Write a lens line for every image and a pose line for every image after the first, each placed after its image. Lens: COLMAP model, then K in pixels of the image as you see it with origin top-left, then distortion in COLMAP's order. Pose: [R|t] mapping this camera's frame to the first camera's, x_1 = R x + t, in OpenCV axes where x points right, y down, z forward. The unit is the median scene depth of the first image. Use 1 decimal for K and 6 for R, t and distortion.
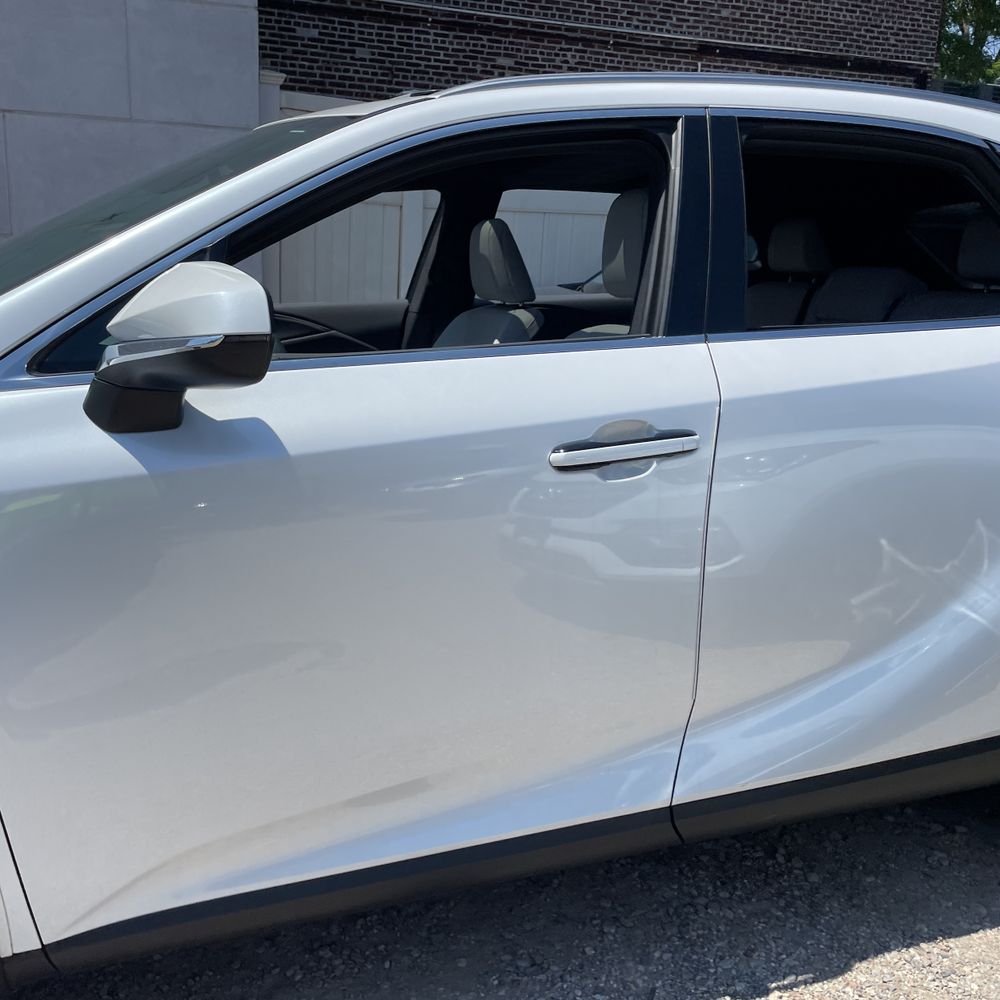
lens RADIAL K [[982.7, 0, 473.9], [0, 982.7, 481.4], [0, 0, 1]] dist [0.038896, -0.021720]
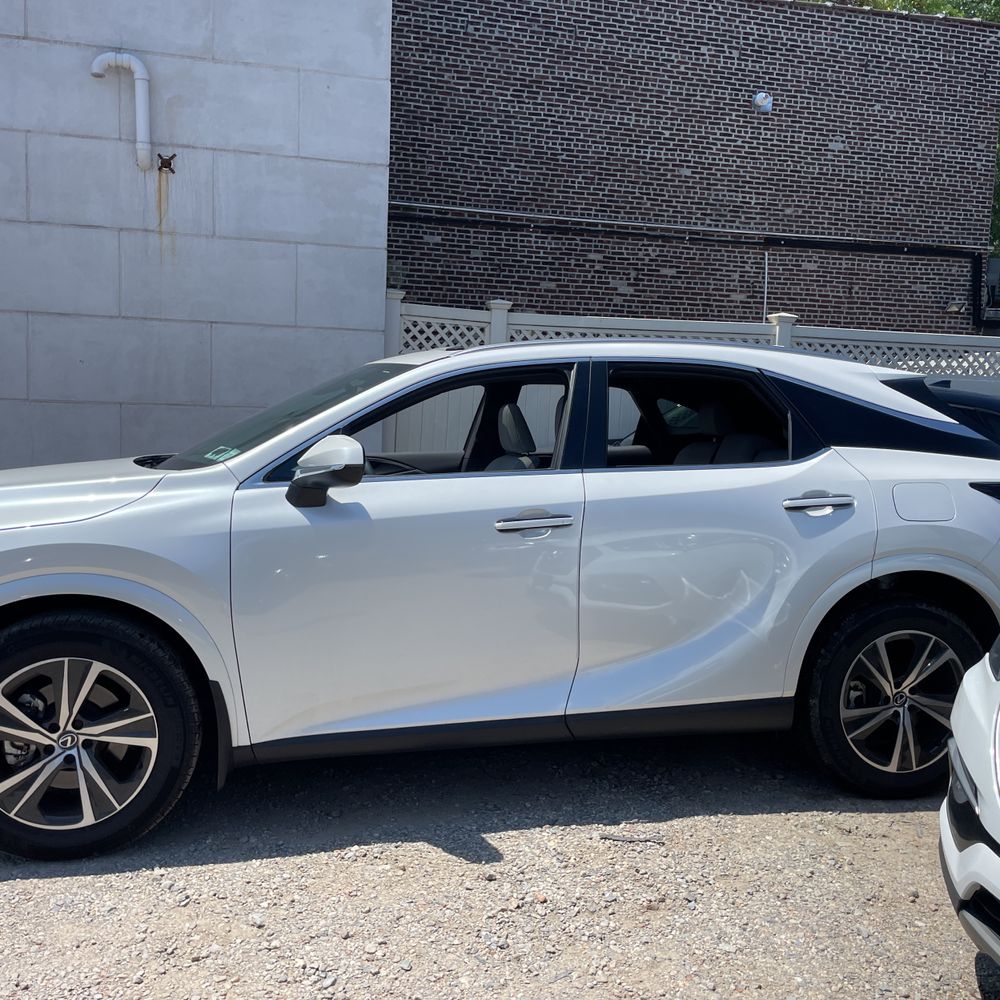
lens RADIAL K [[982.7, 0, 473.9], [0, 982.7, 481.4], [0, 0, 1]] dist [0.038896, -0.021720]
pose [[0.991798, 0.009112, -0.127493, 0.041563], [-0.028293, 0.988363, -0.149463, 0.027379], [0.124647, 0.151844, 0.980513, -0.148838]]
